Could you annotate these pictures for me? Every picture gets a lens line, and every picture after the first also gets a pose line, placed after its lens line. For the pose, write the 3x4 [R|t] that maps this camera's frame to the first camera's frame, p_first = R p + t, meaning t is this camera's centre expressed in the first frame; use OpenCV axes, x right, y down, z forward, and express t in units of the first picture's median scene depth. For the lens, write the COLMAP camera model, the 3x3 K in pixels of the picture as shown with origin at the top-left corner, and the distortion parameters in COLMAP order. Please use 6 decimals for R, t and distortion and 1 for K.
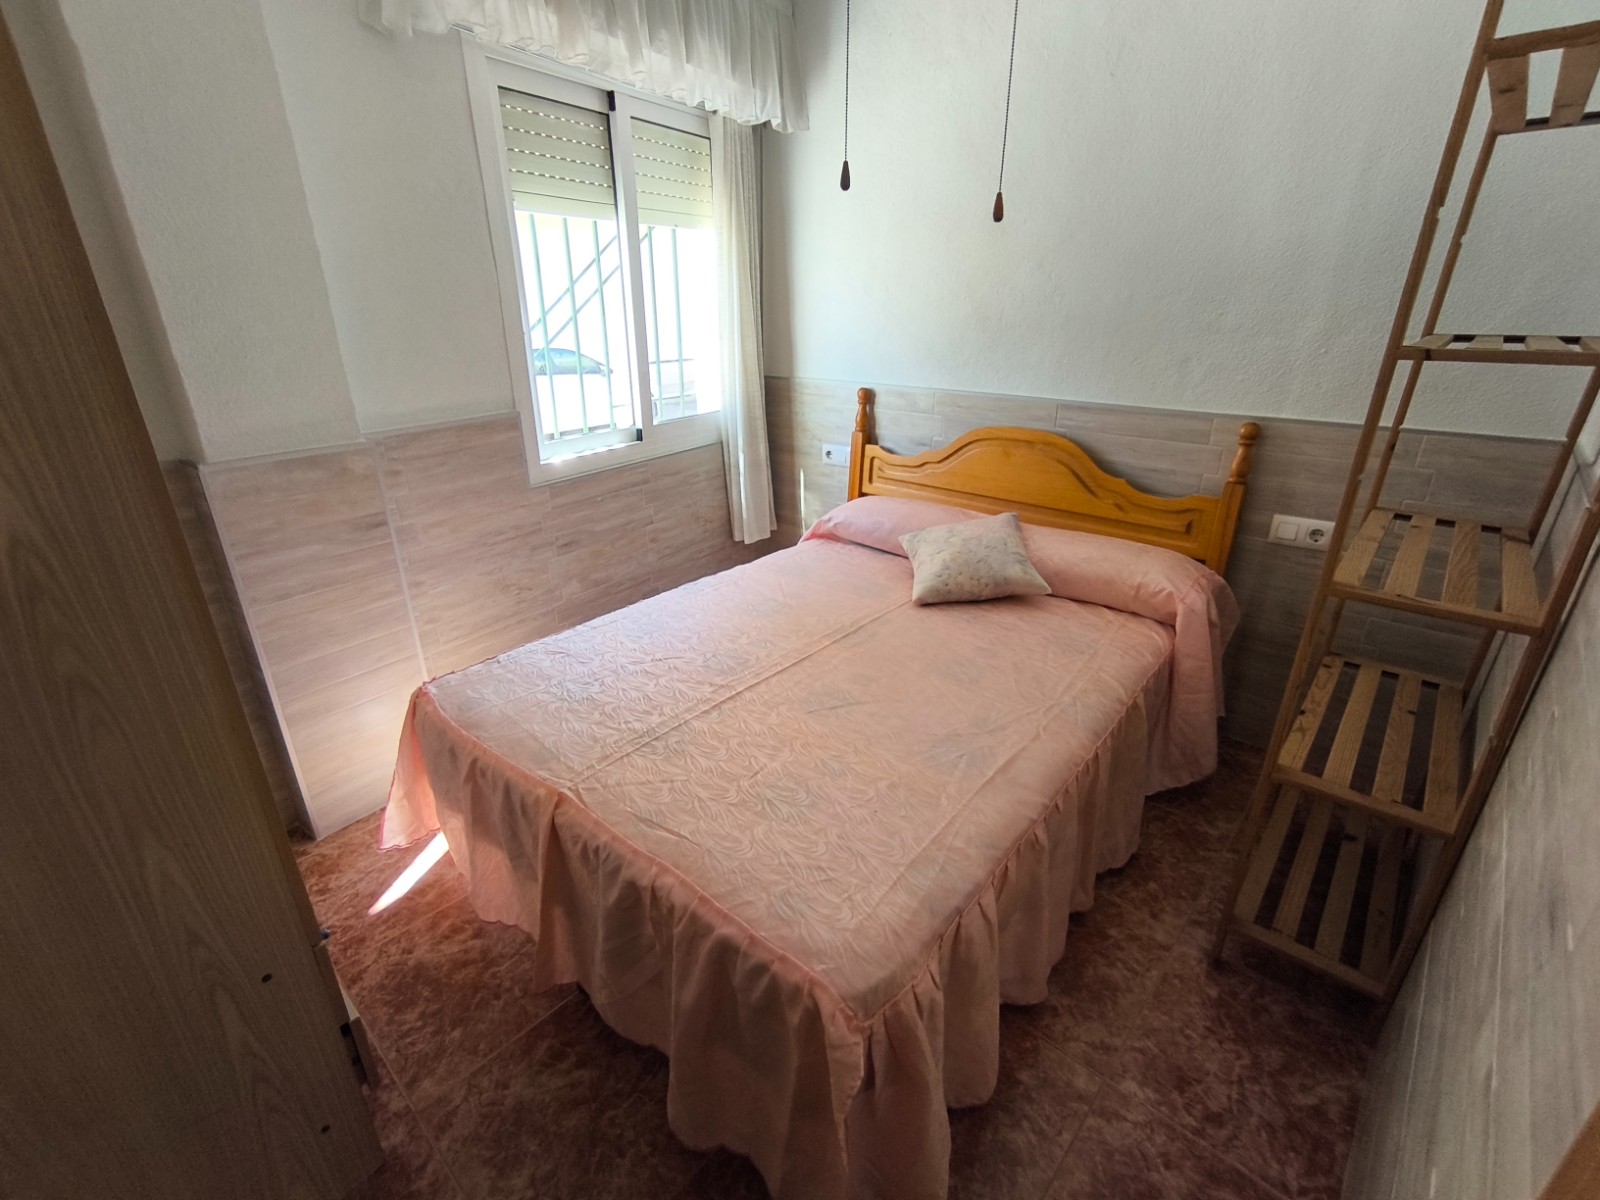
lens RADIAL K [[726.3, 0, 800.9], [0, 726.3, 596.7], [0, 0, 1]] dist [-0.014249, 0.001558]
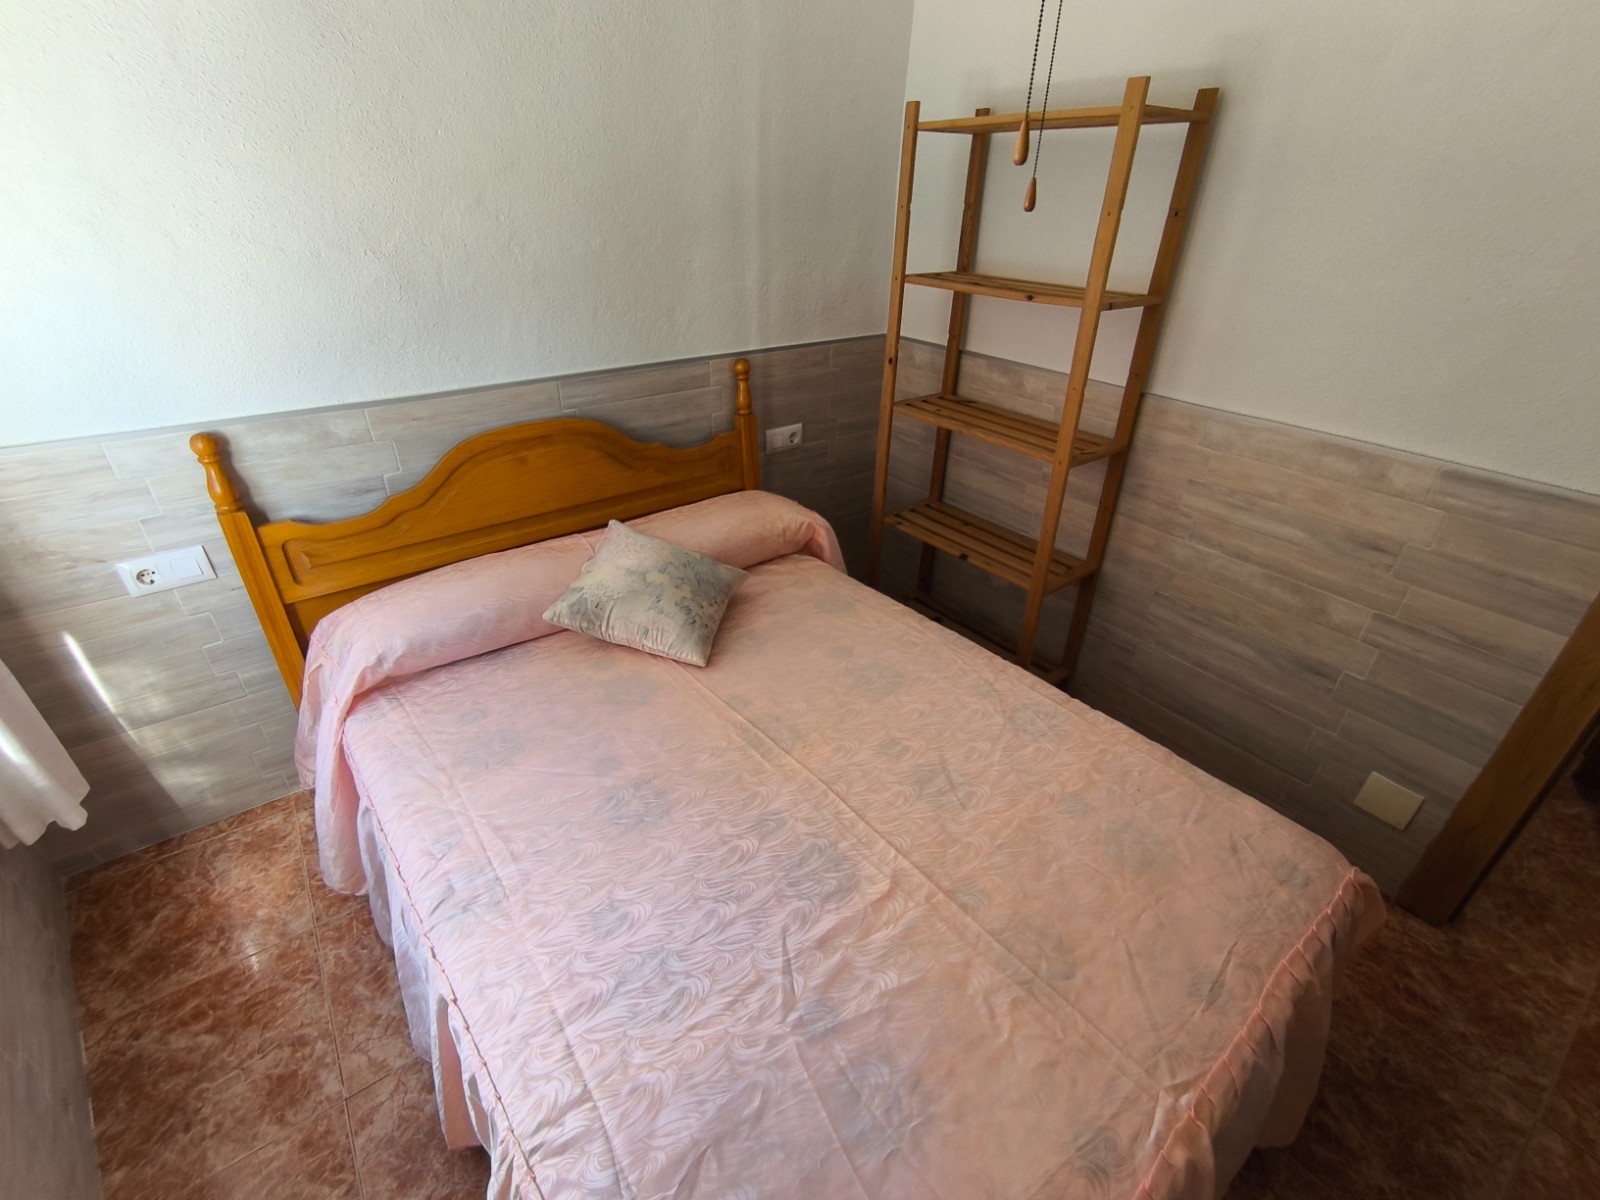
lens RADIAL K [[726.3, 0, 801.4], [0, 726.3, 591.4], [0, 0, 1]] dist [-0.014249, 0.001558]
pose [[0.199750, -0.473284, 0.857964, -0.386325], [0.356476, 0.850710, 0.386288, -0.272185], [-0.912702, 0.228682, 0.338643, 0.507550]]
